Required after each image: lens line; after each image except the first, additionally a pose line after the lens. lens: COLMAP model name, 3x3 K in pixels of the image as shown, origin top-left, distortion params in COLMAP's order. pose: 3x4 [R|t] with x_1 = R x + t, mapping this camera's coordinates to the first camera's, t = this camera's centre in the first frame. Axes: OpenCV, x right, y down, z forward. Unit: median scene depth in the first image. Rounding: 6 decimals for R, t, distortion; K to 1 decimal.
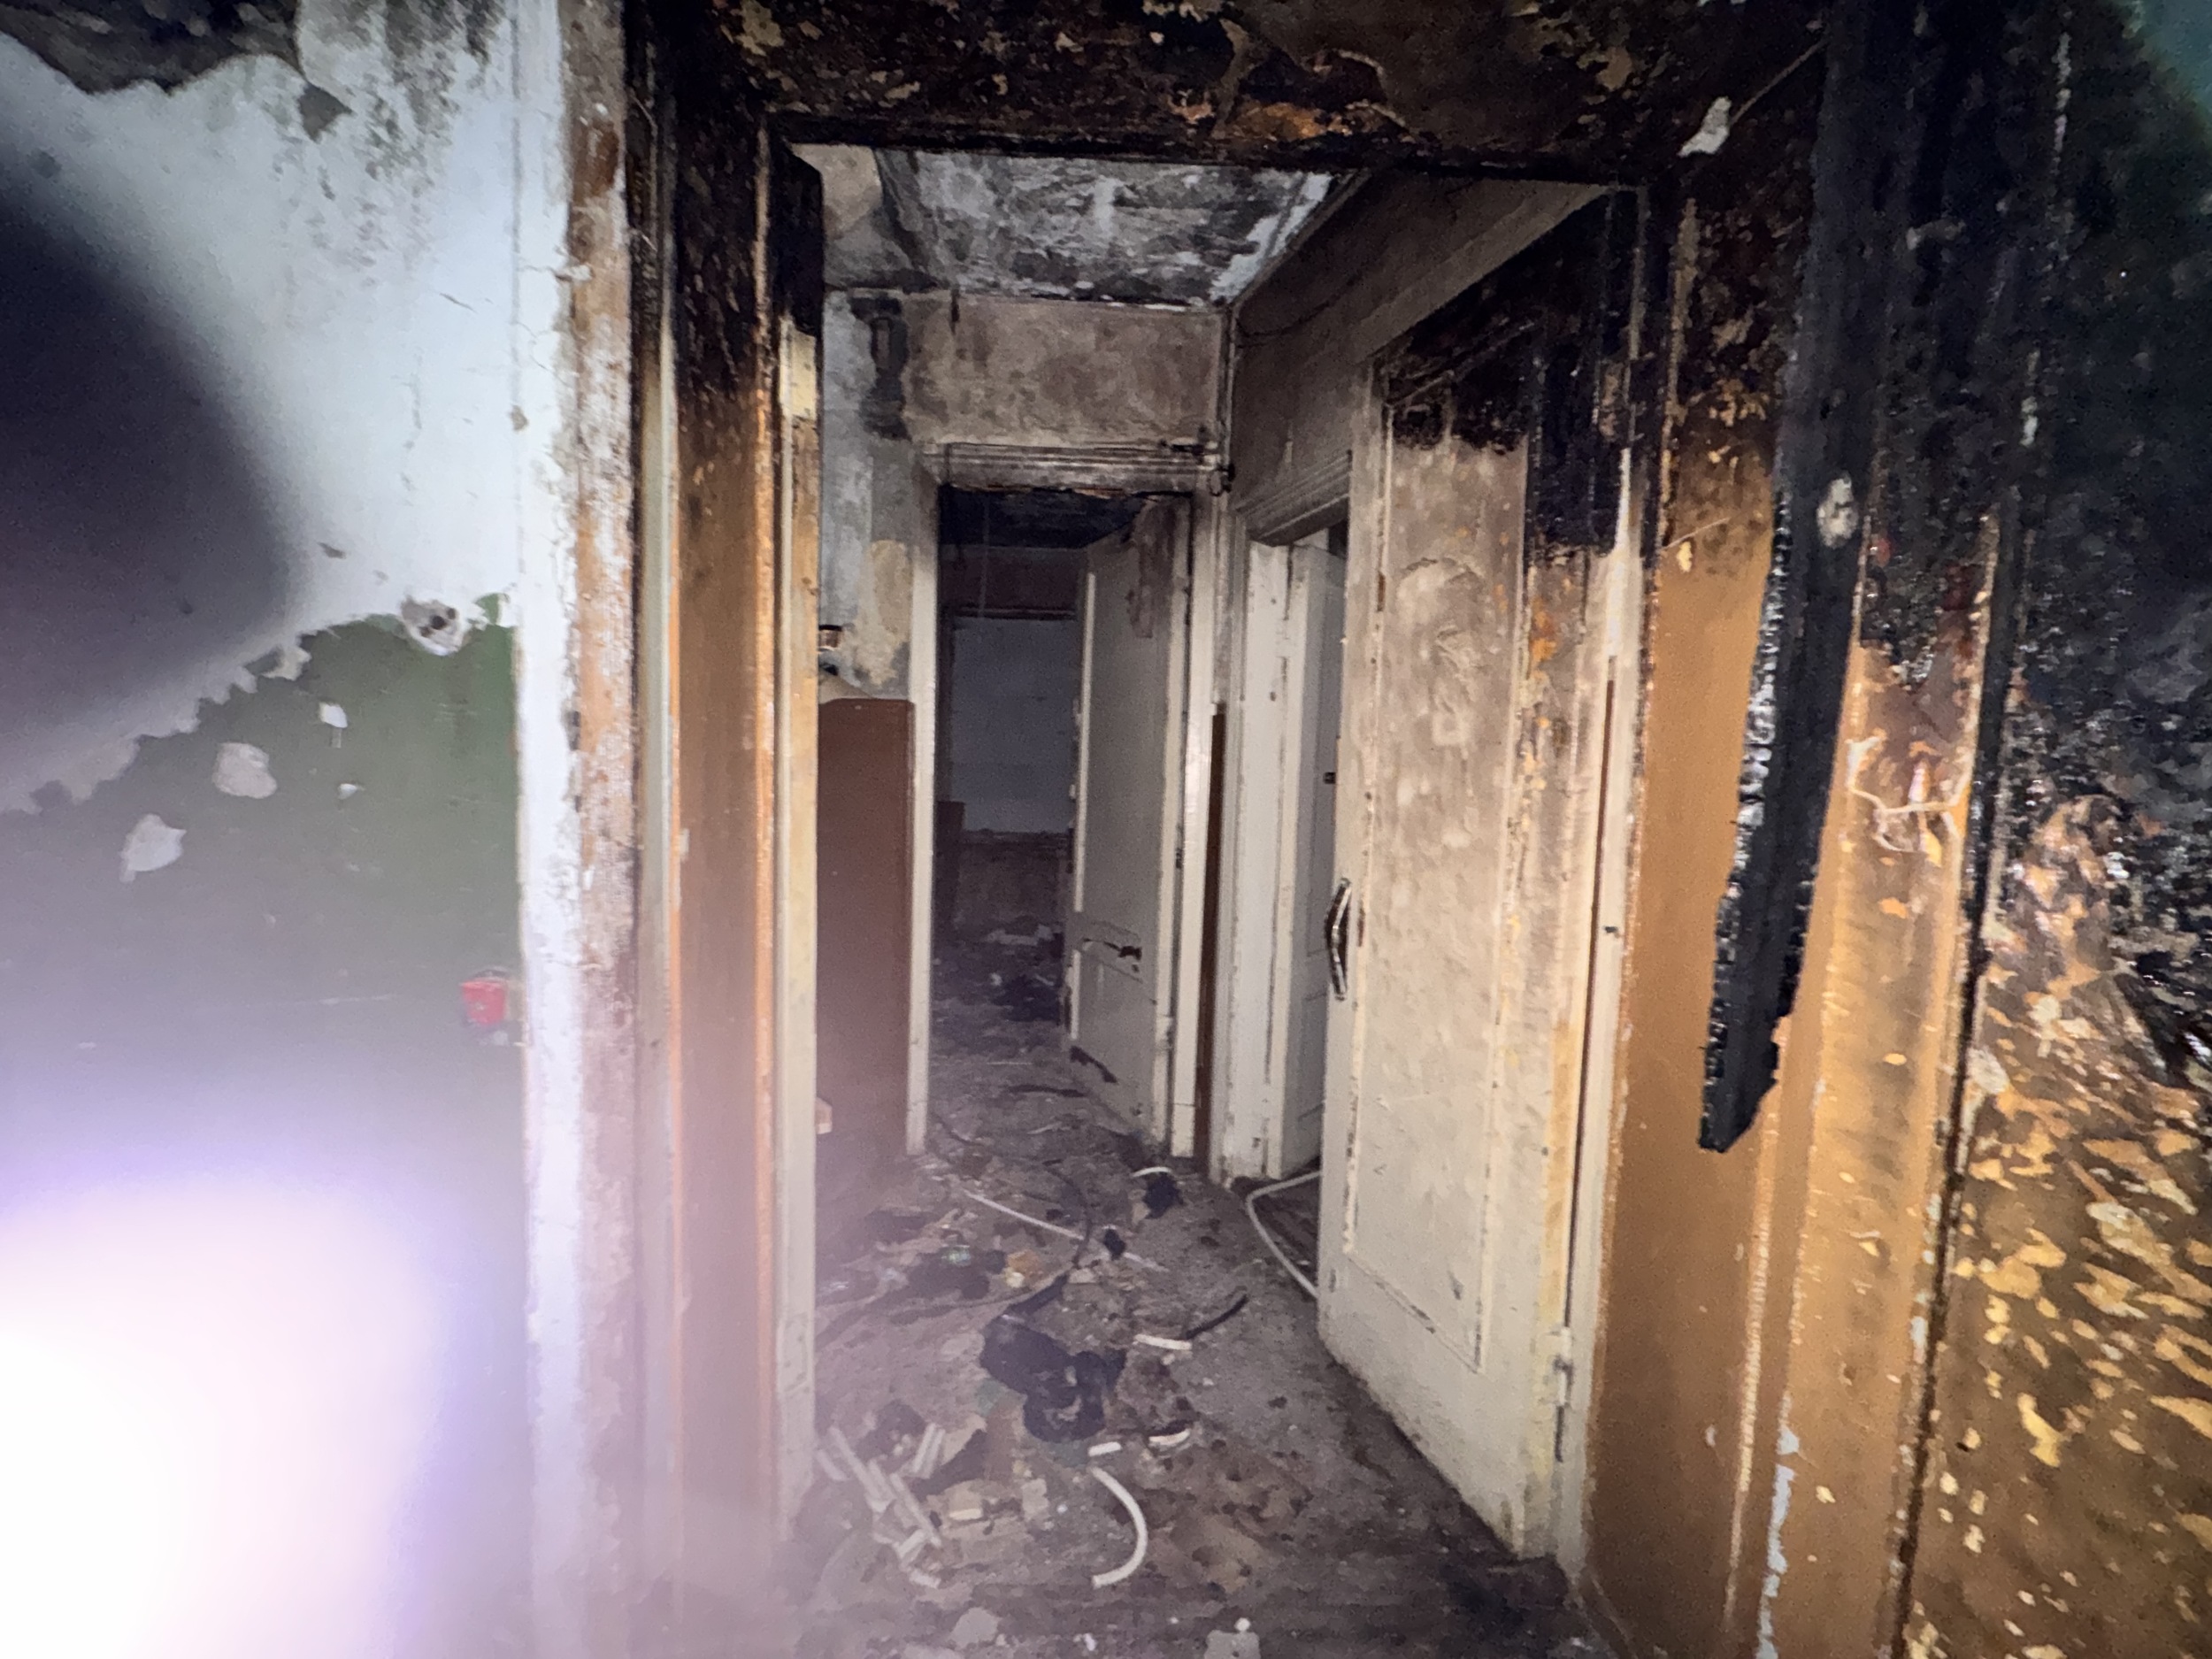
lens RADIAL K [[883.0, 0, 1102.9], [0, 883.0, 827.9], [0, 0, 1]] dist [-0.004422, 0.000443]
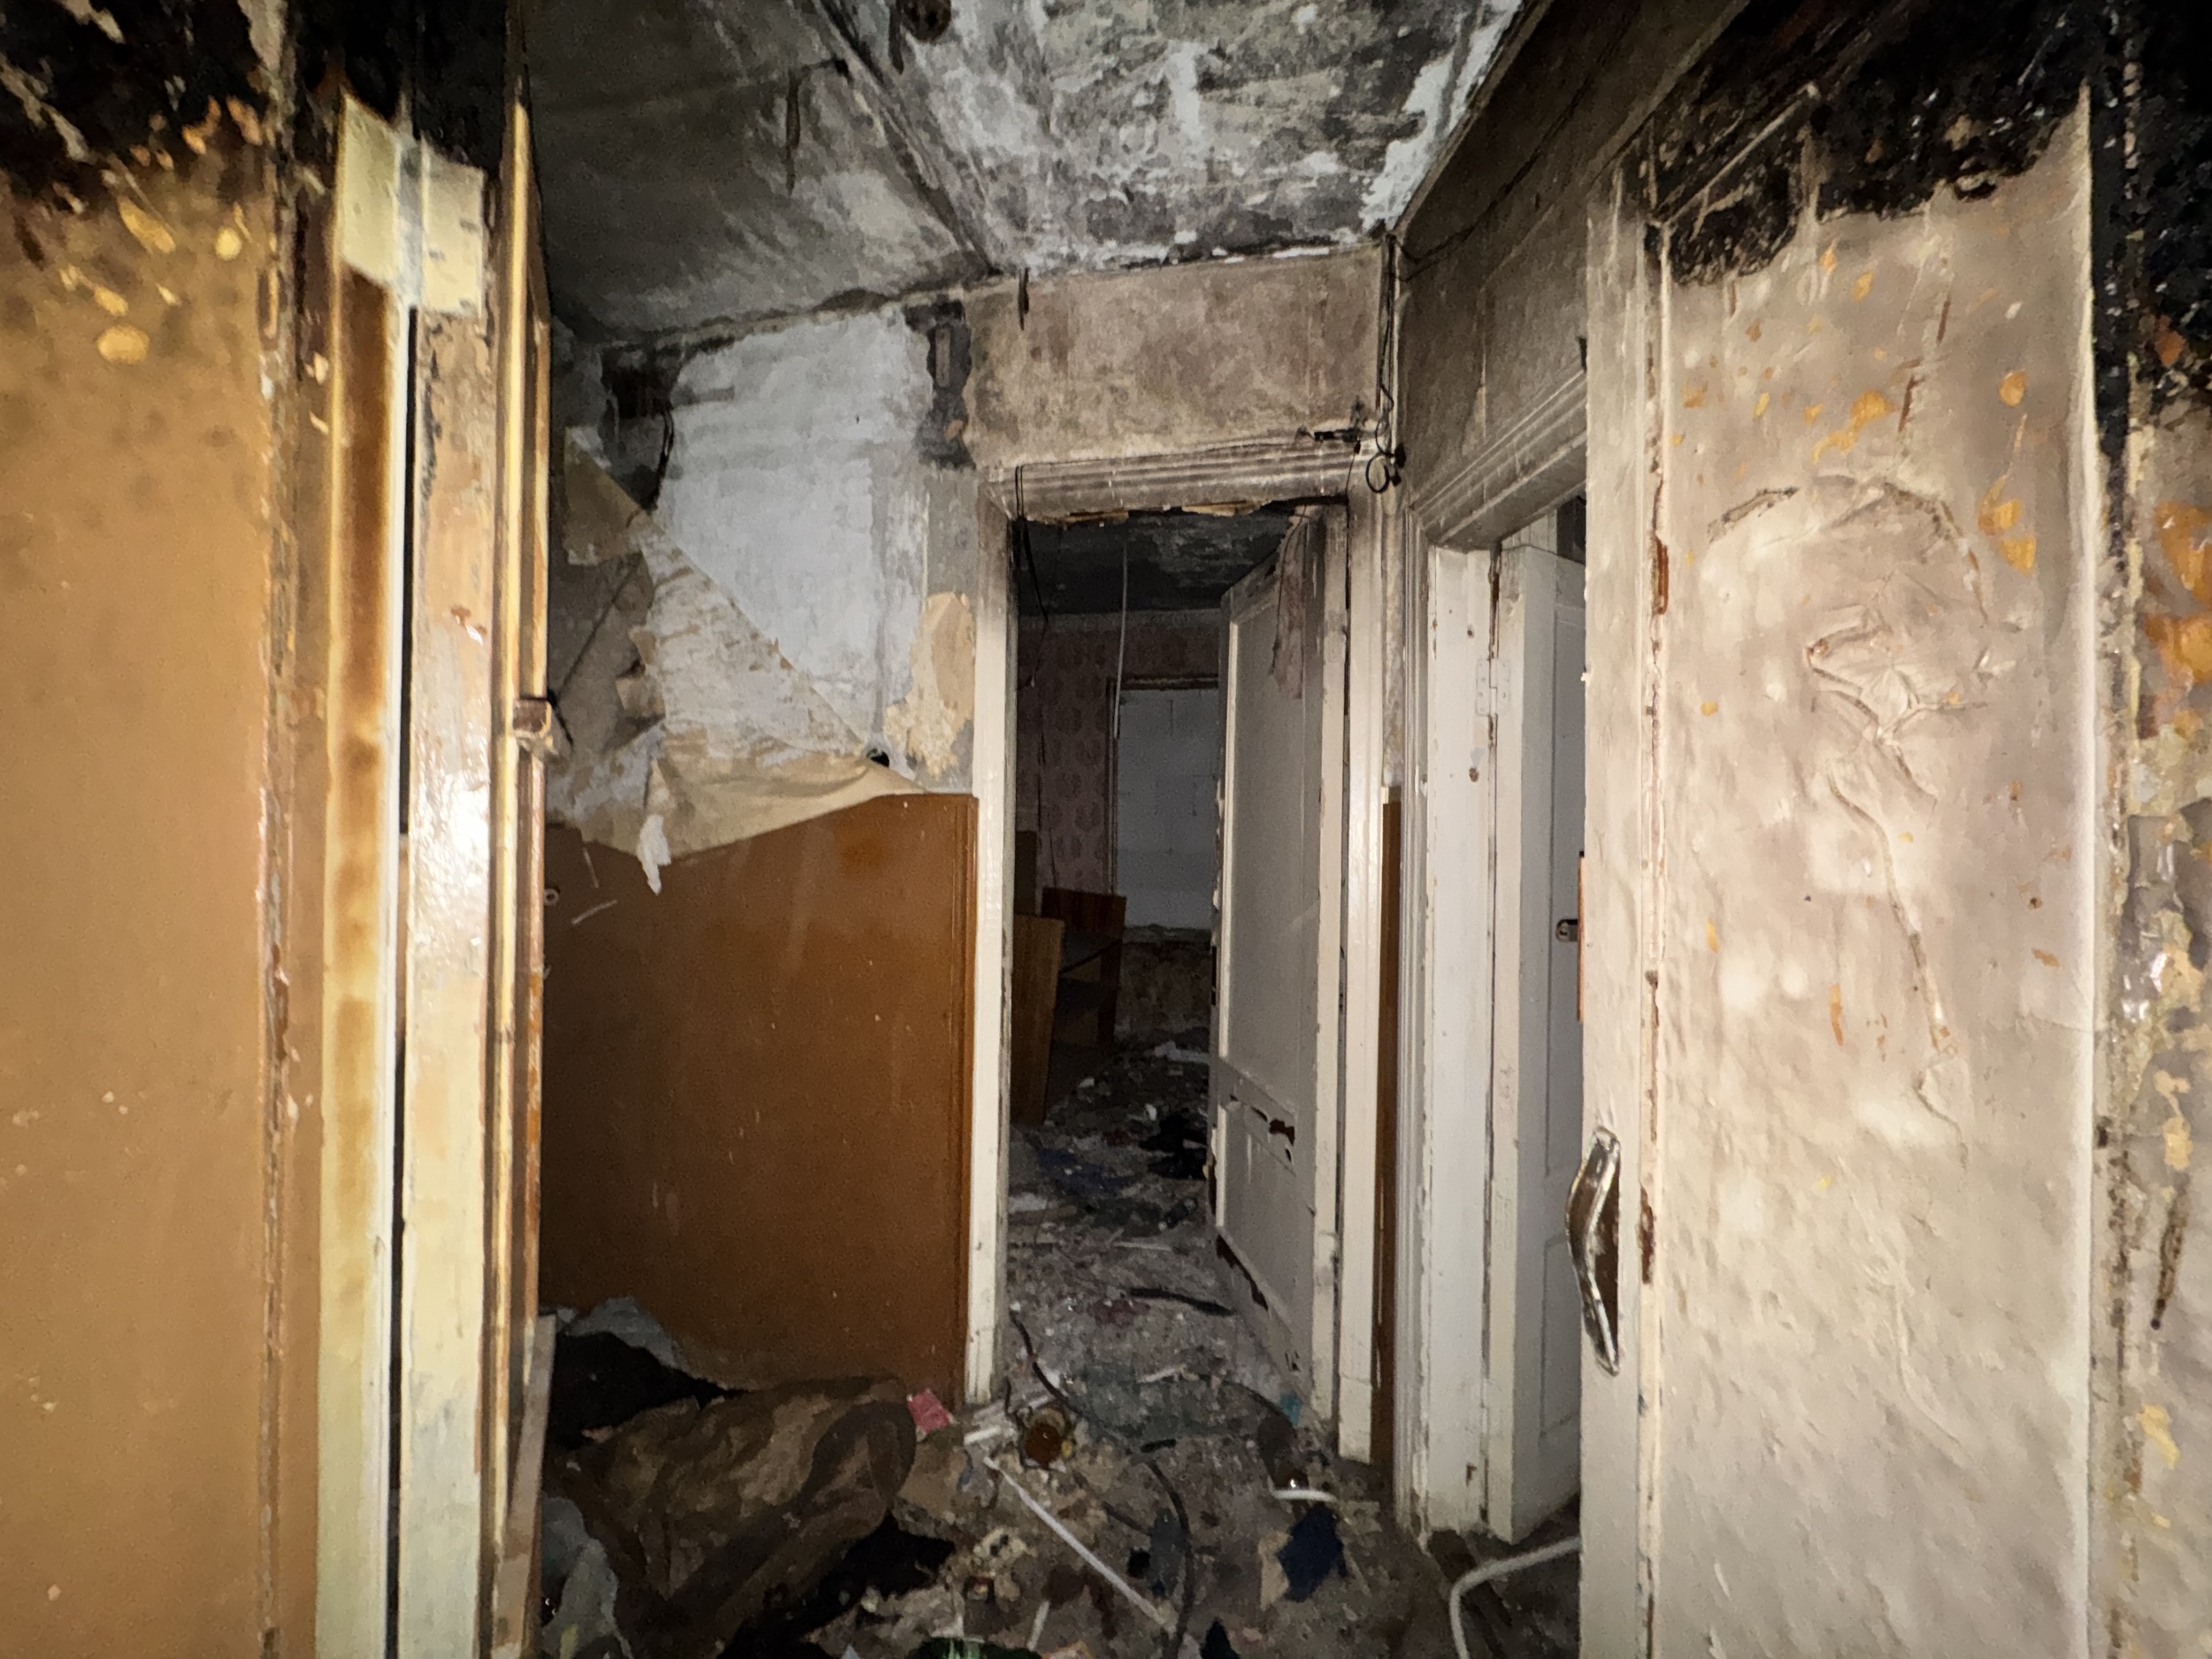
lens RADIAL K [[883.0, 0, 1102.9], [0, 883.0, 827.9], [0, 0, 1]] dist [-0.004422, 0.000443]
pose [[0.969331, -0.017384, -0.245143, 0.084625], [-0.002942, 0.996603, -0.082304, -0.053987], [0.245741, 0.080501, 0.965987, 0.298059]]
